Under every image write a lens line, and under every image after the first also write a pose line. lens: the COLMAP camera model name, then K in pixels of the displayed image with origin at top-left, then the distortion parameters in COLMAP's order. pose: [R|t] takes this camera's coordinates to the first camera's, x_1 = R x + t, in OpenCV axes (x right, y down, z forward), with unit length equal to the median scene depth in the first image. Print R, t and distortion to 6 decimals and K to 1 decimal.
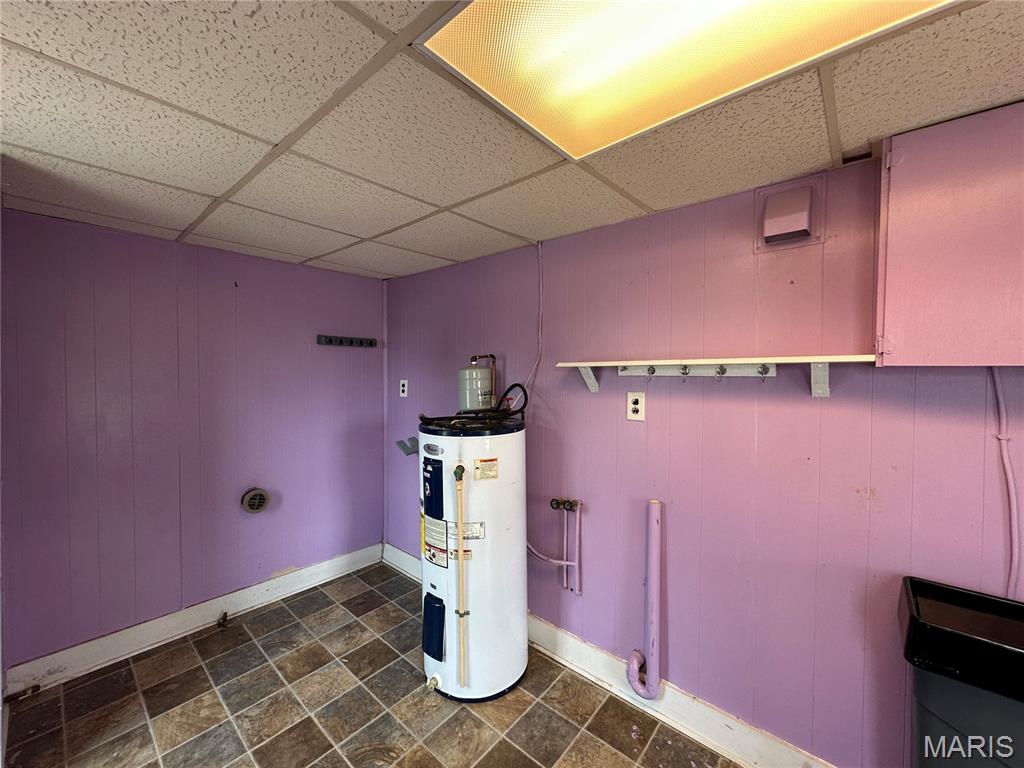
lens RADIAL K [[410.1, 0, 512.0], [0, 410.1, 384.0], [0, 0, 1]] dist [-0.001108, 0.000210]
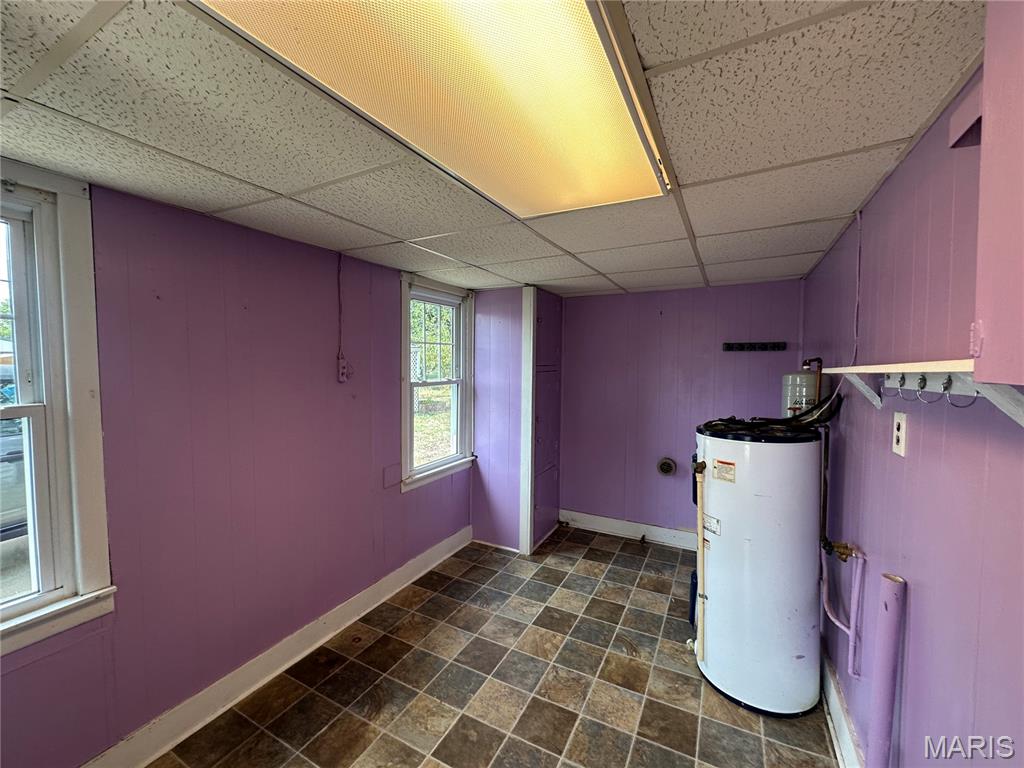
lens RADIAL K [[410.1, 0, 512.0], [0, 410.1, 384.0], [0, 0, 1]] dist [-0.001108, 0.000210]
pose [[0.224967, 0.034964, -0.973739, 0.789151], [-0.034060, 0.999027, 0.028003, -0.022732], [0.973771, 0.026866, 0.225939, 0.224137]]
